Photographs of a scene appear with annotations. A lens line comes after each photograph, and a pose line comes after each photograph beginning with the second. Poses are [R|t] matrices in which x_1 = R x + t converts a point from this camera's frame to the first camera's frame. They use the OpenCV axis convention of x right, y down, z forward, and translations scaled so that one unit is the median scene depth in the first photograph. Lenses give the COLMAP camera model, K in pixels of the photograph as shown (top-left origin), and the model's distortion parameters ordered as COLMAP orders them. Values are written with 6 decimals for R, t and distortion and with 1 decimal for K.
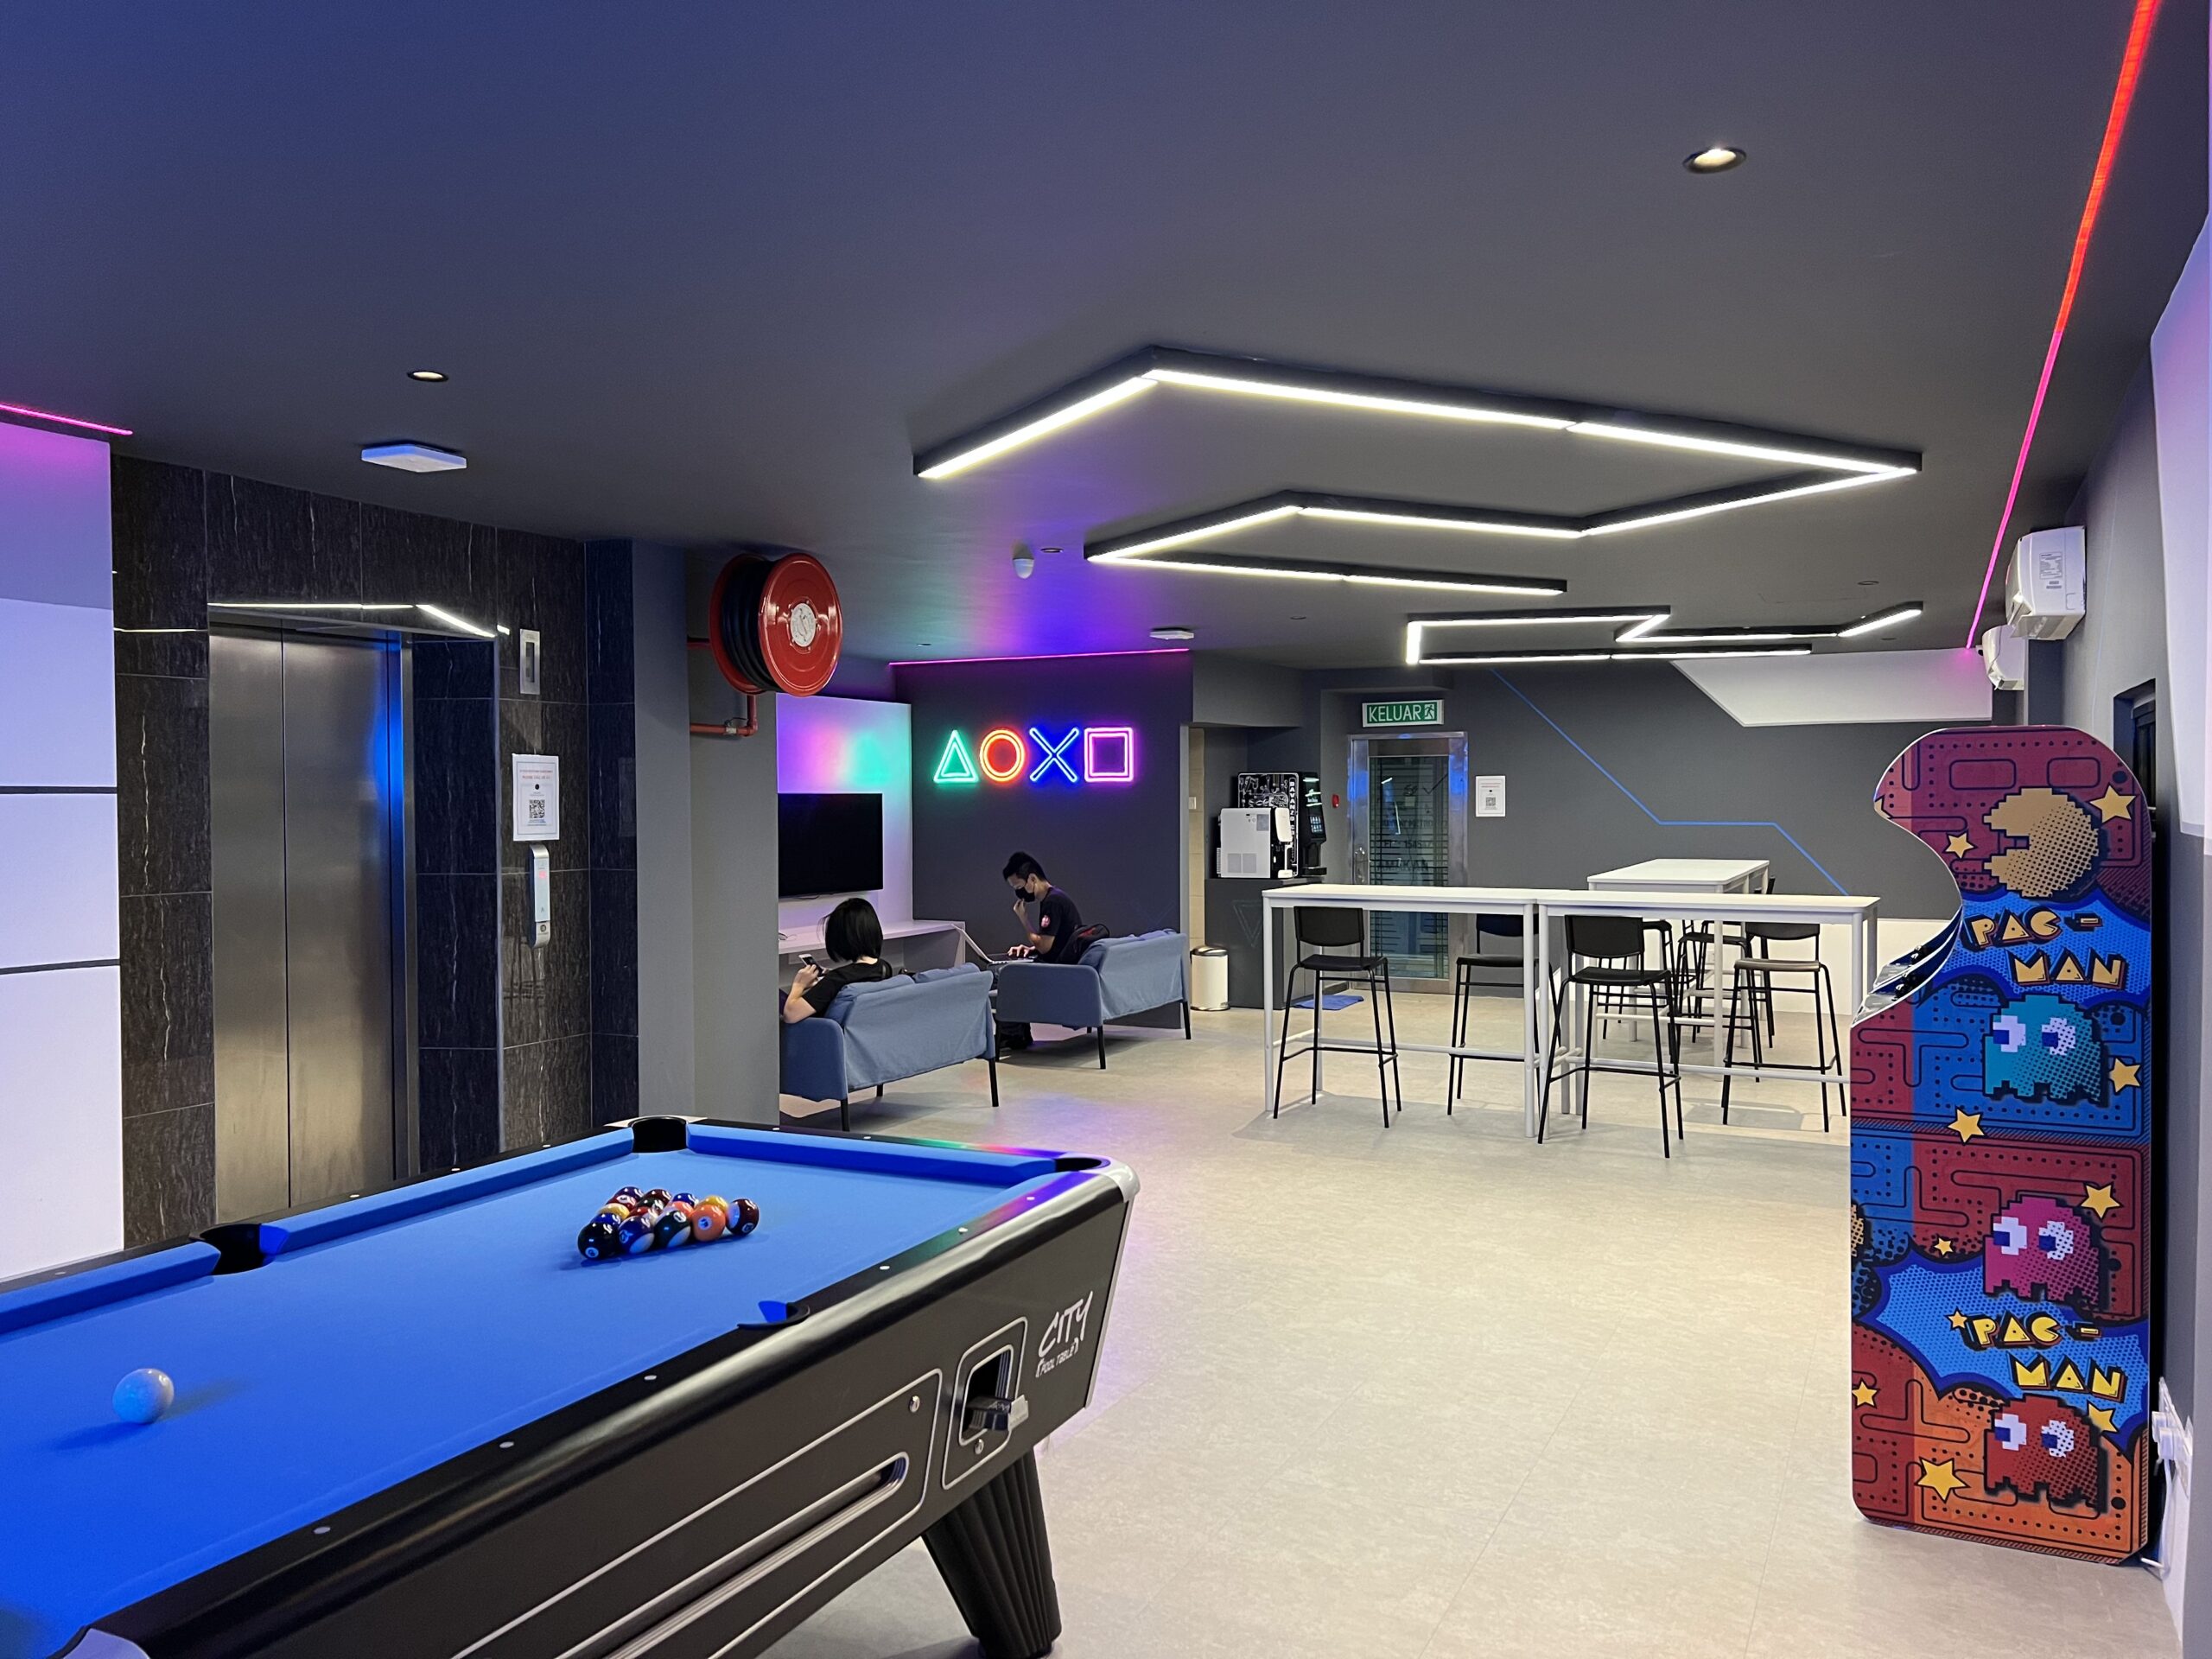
lens RADIAL K [[1657.3, 0, 1107.8], [0, 1657.3, 841.4], [0, 0, 1]] dist [0.051852, -0.053542]
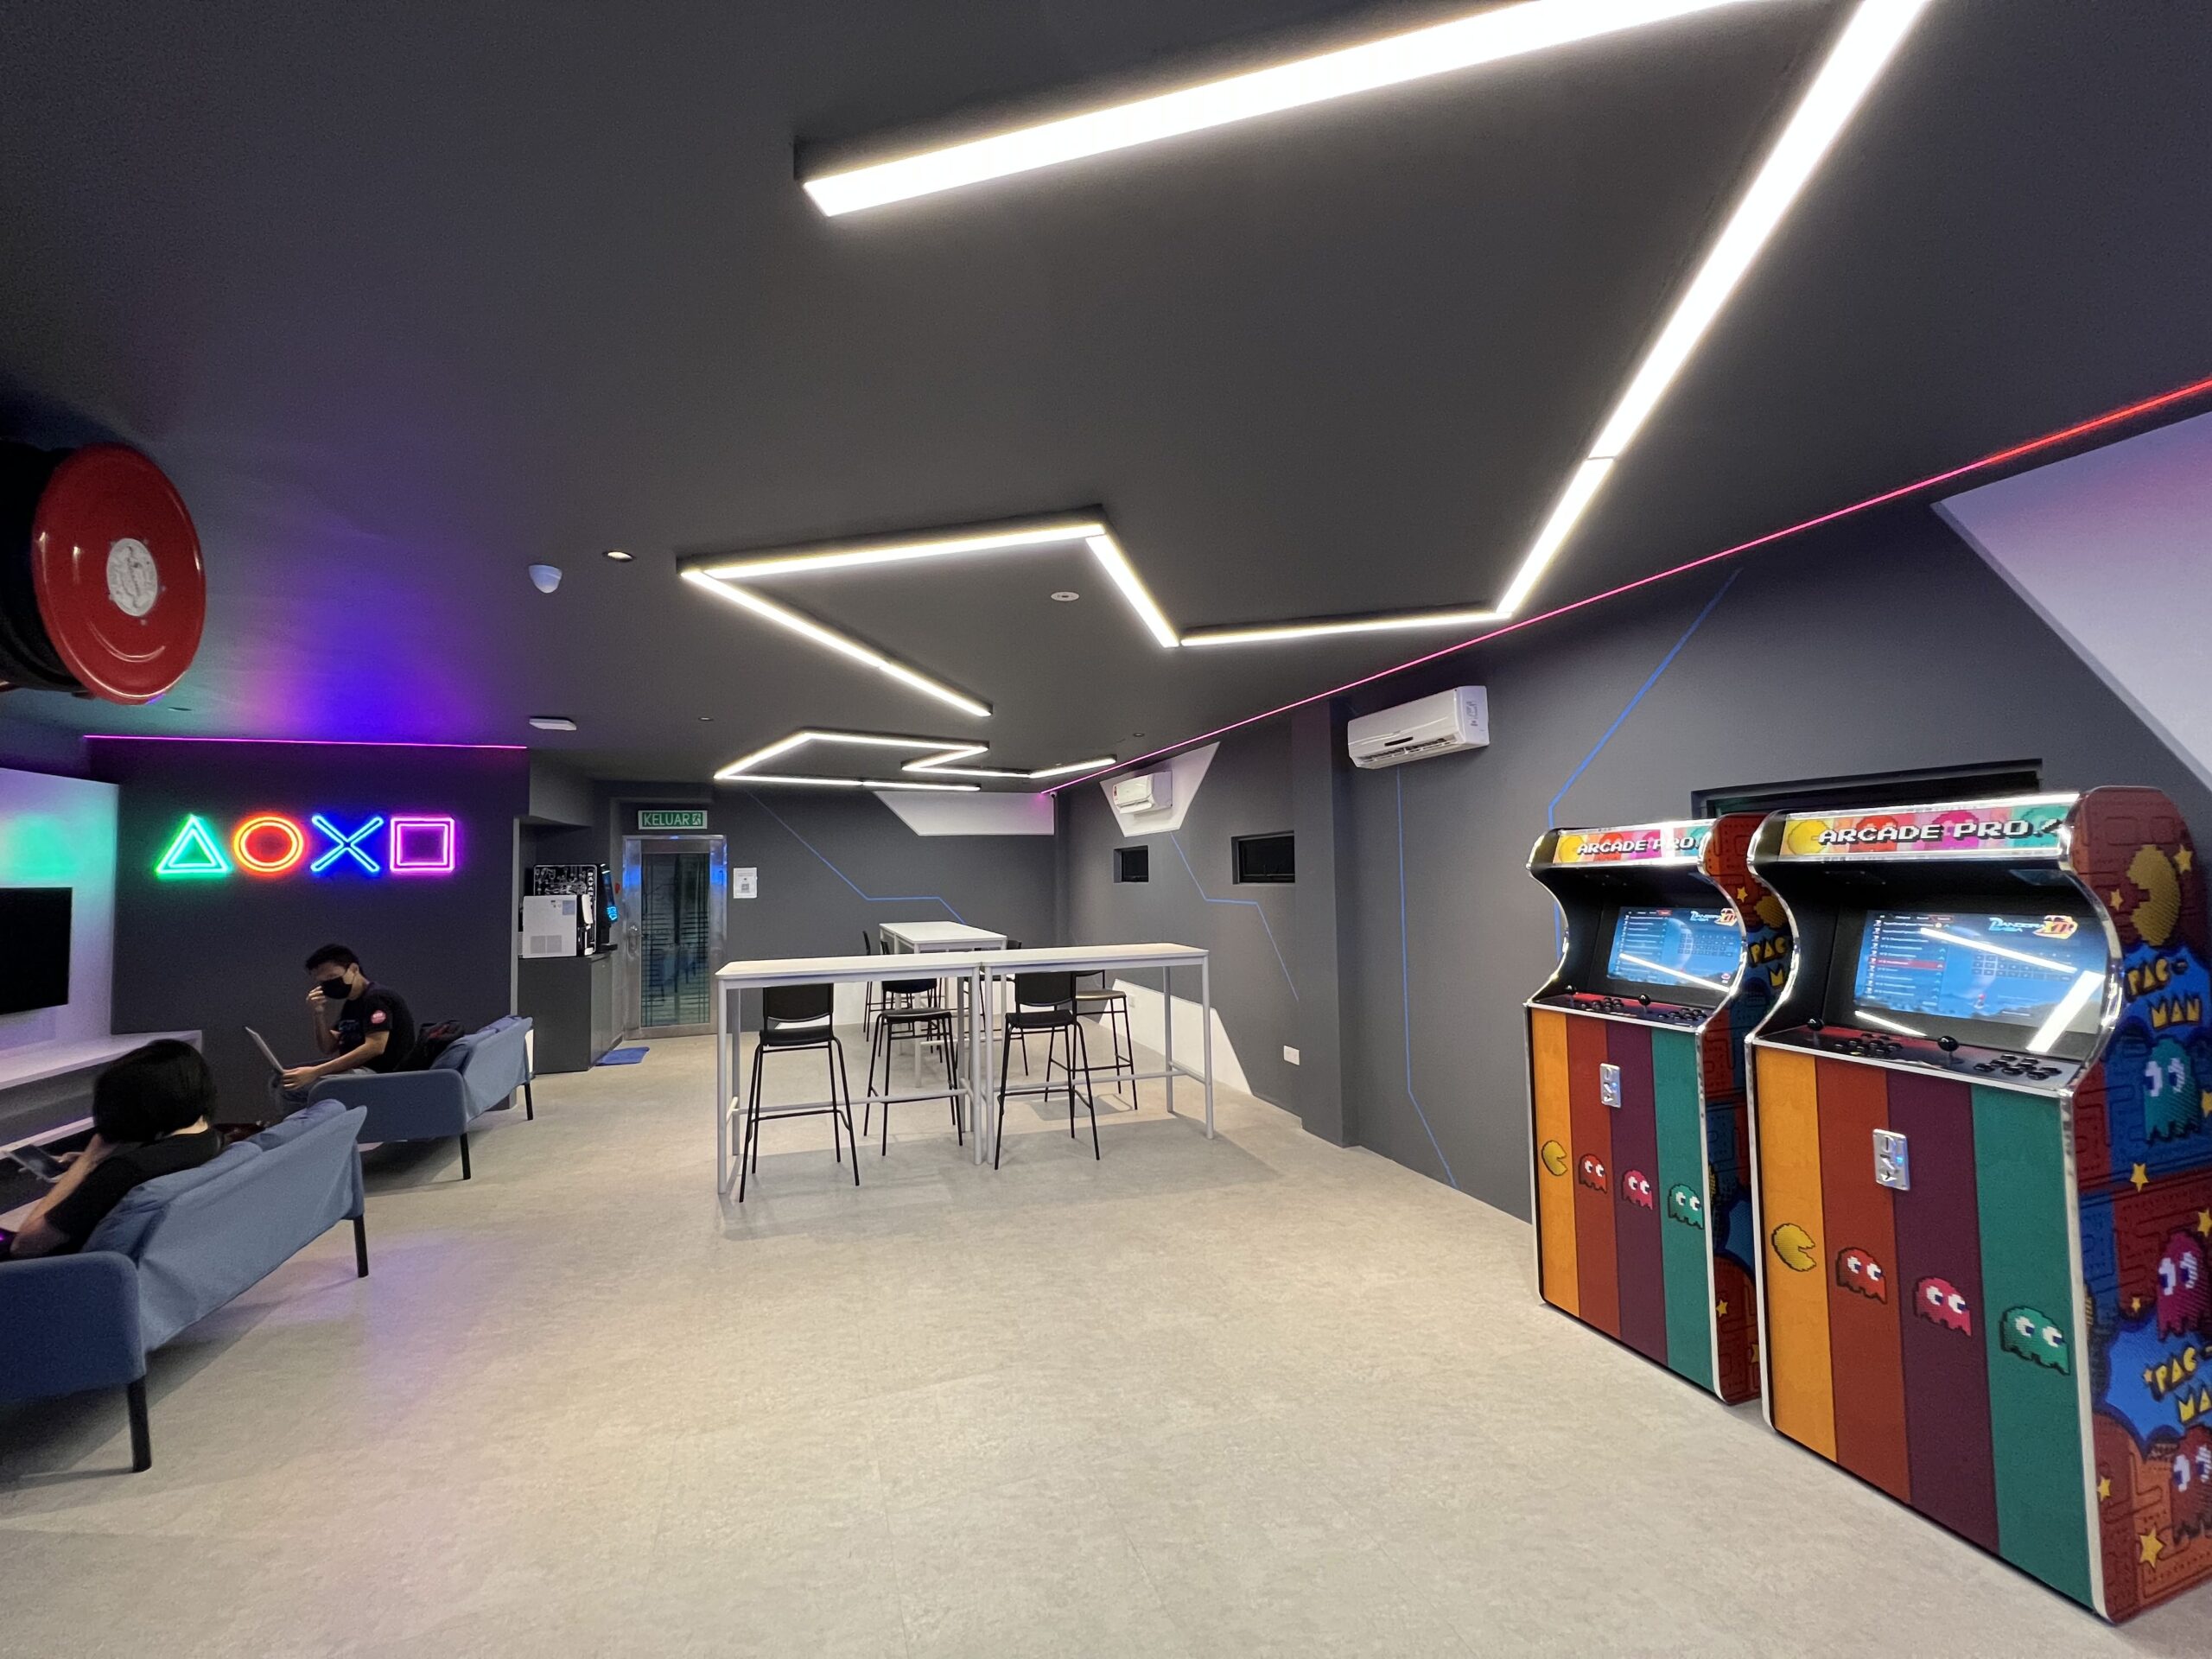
lens RADIAL K [[888.4, 0, 1105.2], [0, 888.4, 836.9], [0, 0, 1]] dist [-0.002602, 0.001225]
pose [[0.696841, 0.024812, 0.716796, -0.172783], [0.034093, 0.997126, -0.067659, -0.011254], [-0.716415, 0.071585, 0.693993, 0.580551]]
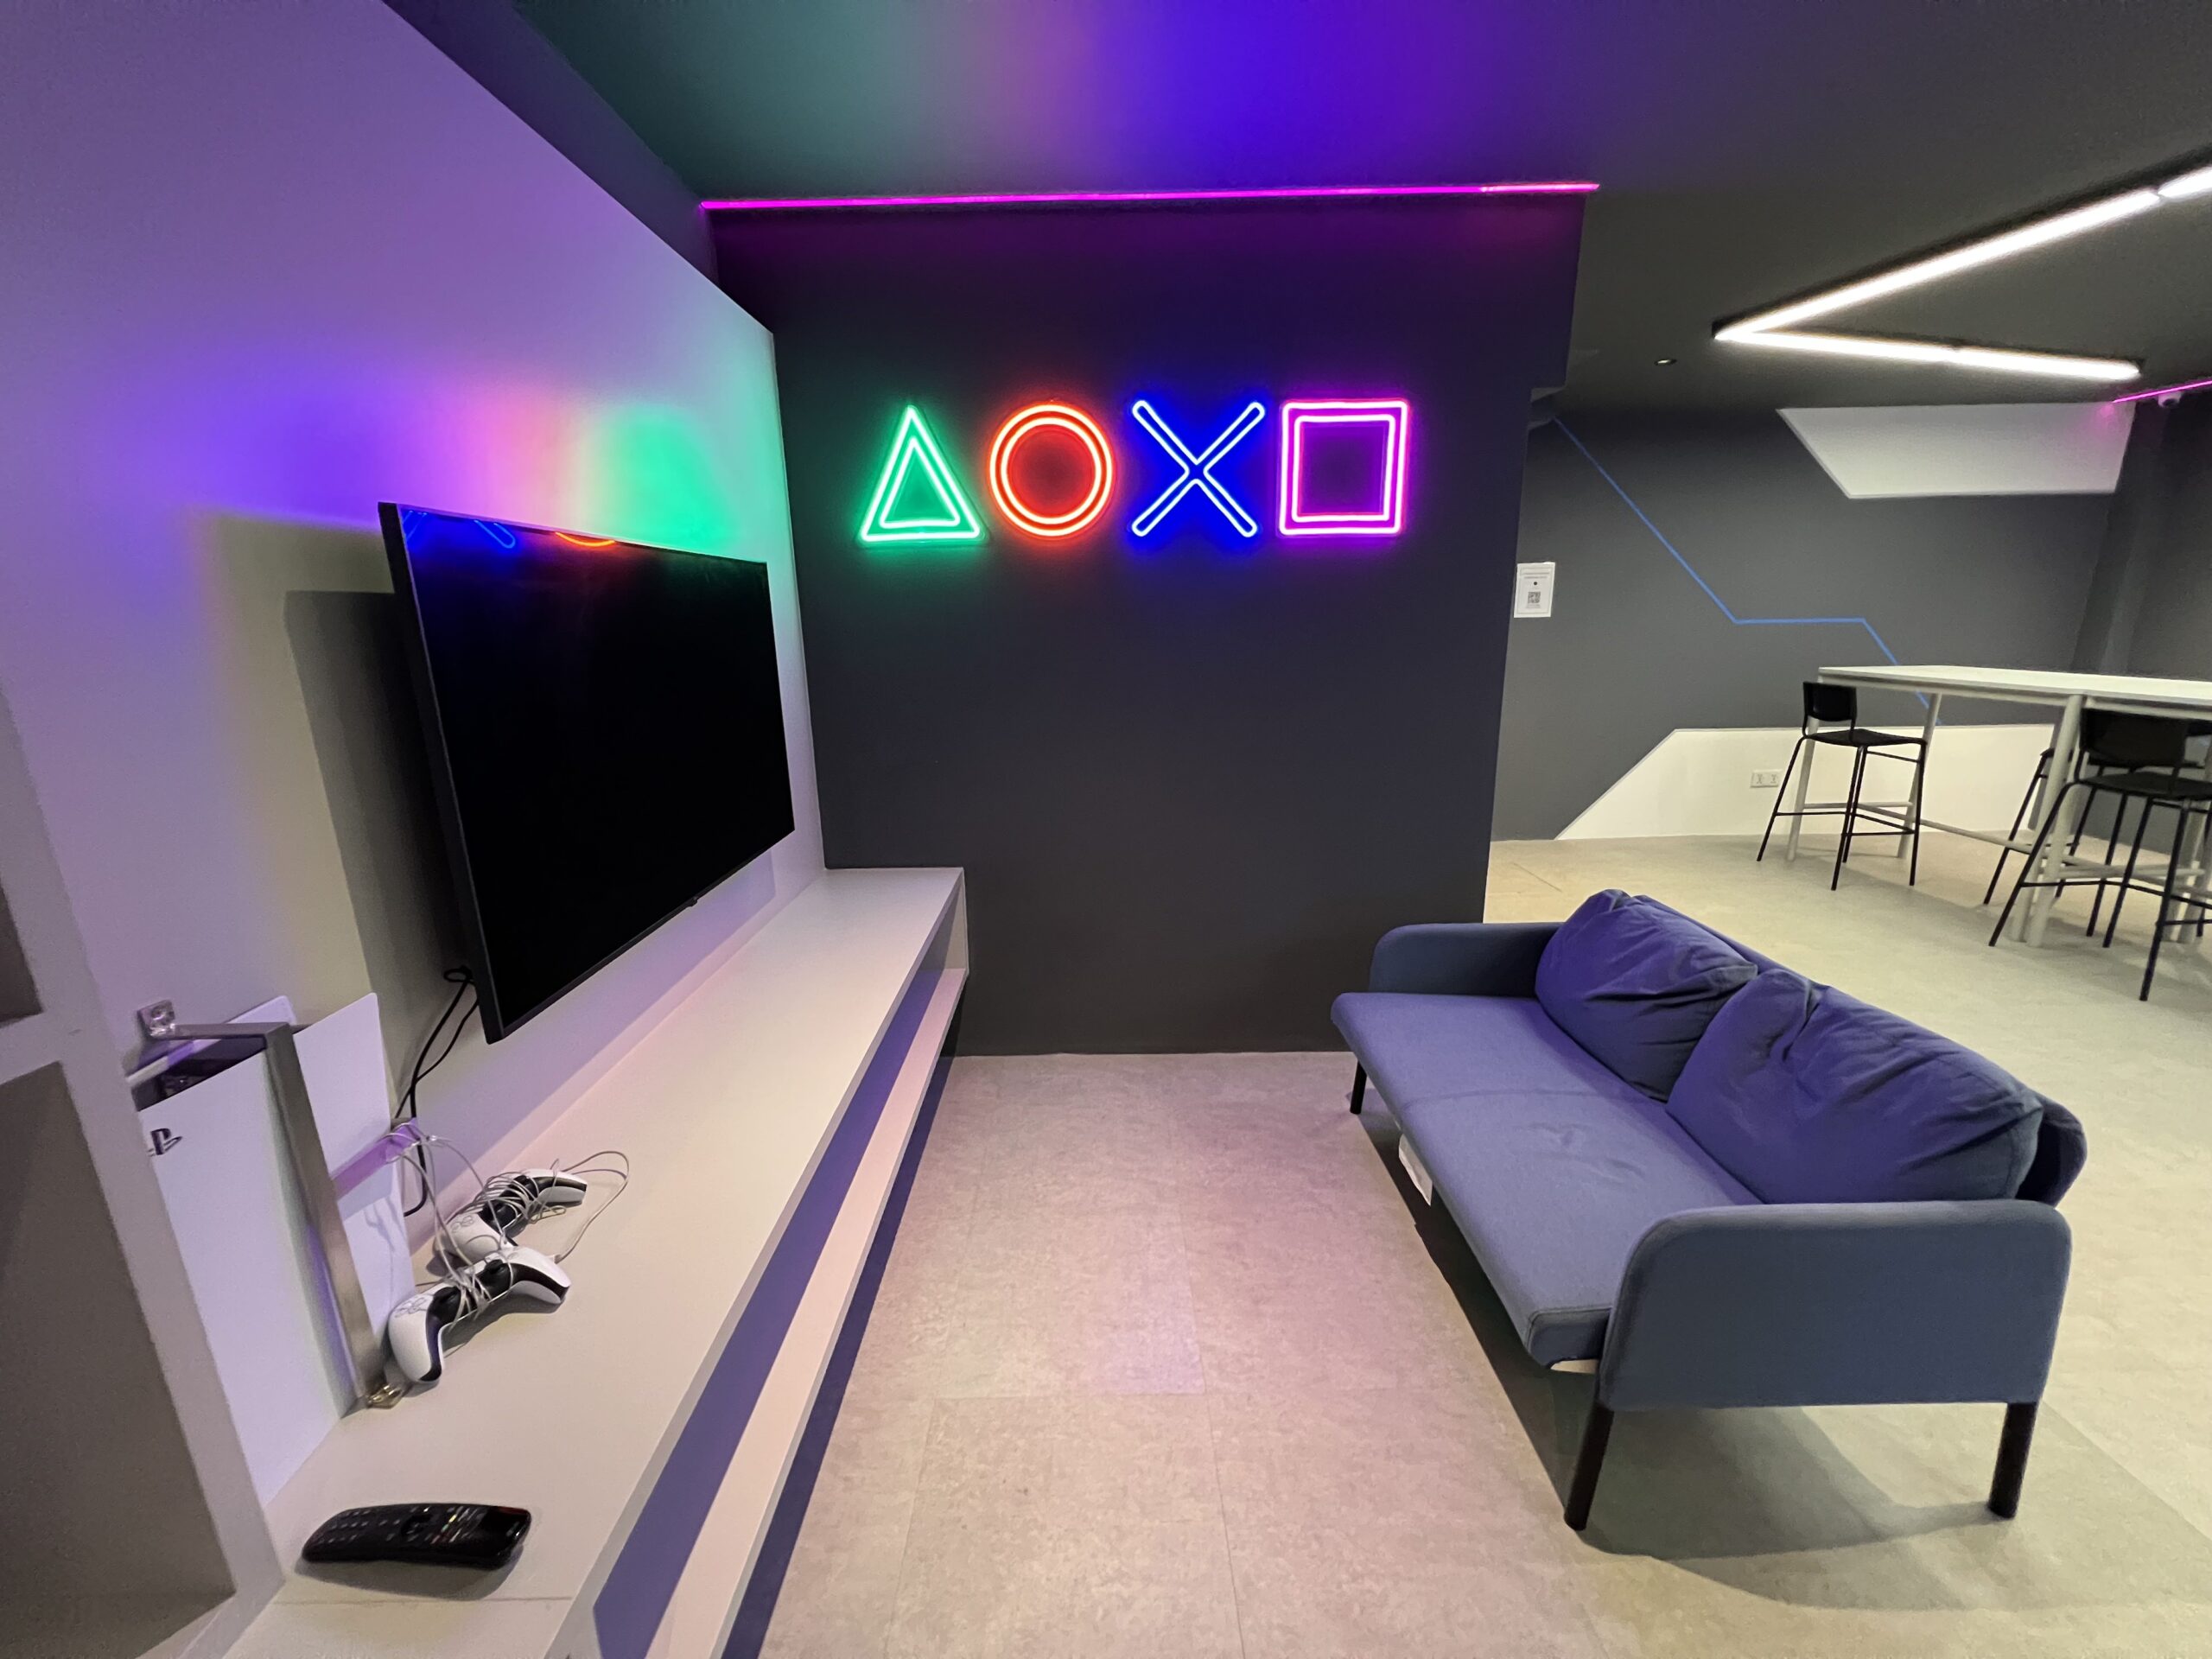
lens RADIAL K [[888.4, 0, 1107.5], [0, 888.4, 835.3], [0, 0, 1]] dist [-0.002602, 0.001225]
pose [[0.890969, -0.120560, 0.437766, -0.292178], [0.025774, 0.975980, 0.216328, -0.020452], [-0.453332, -0.181459, 0.872676, 1.444118]]
